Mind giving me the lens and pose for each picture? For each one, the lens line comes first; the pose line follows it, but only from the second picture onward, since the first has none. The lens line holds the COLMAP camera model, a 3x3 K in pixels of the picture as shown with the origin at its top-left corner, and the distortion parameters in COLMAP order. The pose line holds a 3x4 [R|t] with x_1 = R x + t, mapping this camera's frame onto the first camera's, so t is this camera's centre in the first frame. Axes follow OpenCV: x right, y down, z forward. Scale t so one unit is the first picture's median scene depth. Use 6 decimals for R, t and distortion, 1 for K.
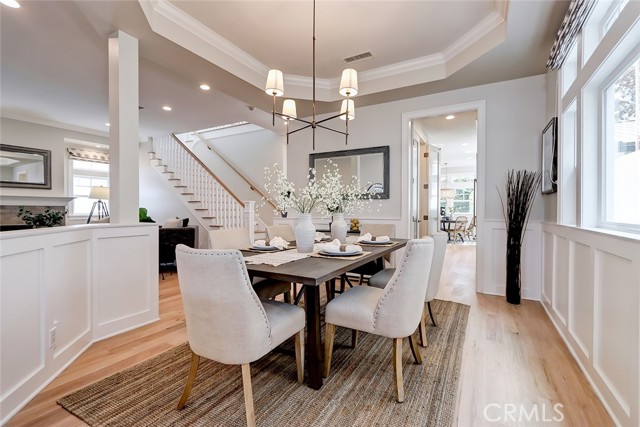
lens RADIAL K [[296.0, 0, 314.0], [0, 296.0, 210.9], [0, 0, 1]] dist [-0.000666, -0.001310]
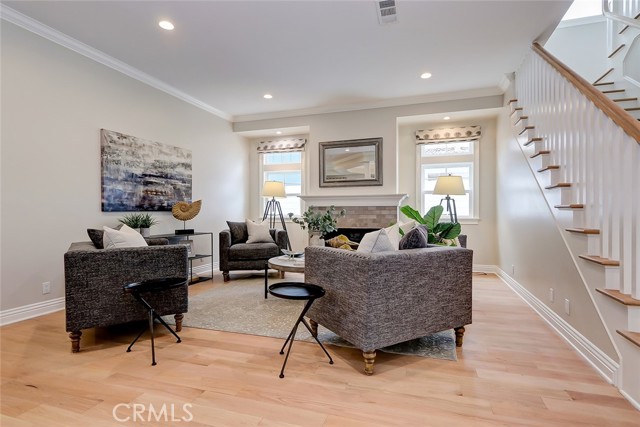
lens RADIAL K [[323.7, 0, 324.3], [0, 323.7, 214.8], [0, 0, 1]] dist [0.014832, -0.002708]
pose [[0.221063, -0.000450, -0.975259, -0.049907], [0.010983, 0.999938, 0.002028, 0.003968], [0.975198, -0.011160, 0.221054, 0.590601]]
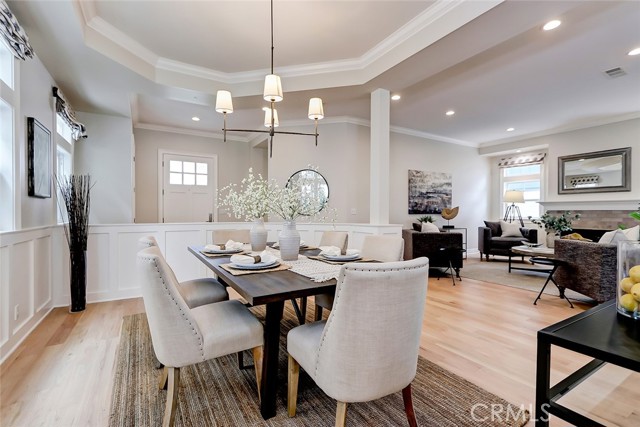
lens RADIAL K [[296.0, 0, 327.8], [0, 296.0, 214.0], [0, 0, 1]] dist [-0.000666, -0.001310]
pose [[-0.459491, -0.004225, -0.888172, 0.275303], [-0.001034, 0.999991, -0.004222, -0.000078], [0.888182, -0.001022, -0.459491, 0.550792]]
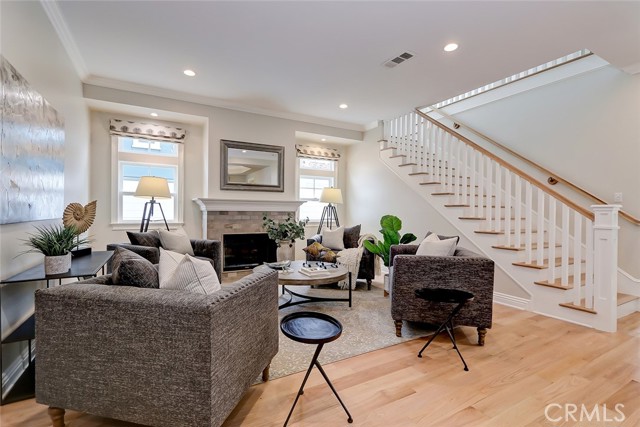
lens RADIAL K [[296.0, 0, 327.9], [0, 296.0, 216.9], [0, 0, 1]] dist [-0.000666, -0.001310]
pose [[0.868510, 0.012095, -0.495525, -0.317128], [-0.001716, 0.999770, 0.021396, -0.017216], [0.495669, -0.017732, 0.868330, 0.284636]]
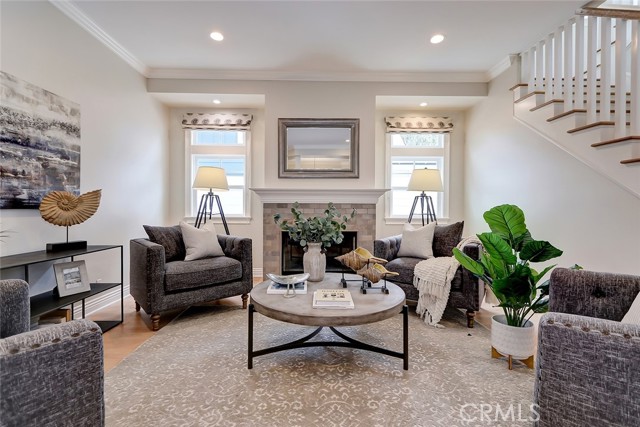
lens RADIAL K [[296.0, 0, 314.4], [0, 296.0, 213.7], [0, 0, 1]] dist [-0.000666, -0.001310]
pose [[0.513845, 0.011933, -0.857800, -0.340027], [0.005328, 0.999840, 0.017100, -0.004328], [0.857867, -0.013357, 0.513699, 0.524298]]
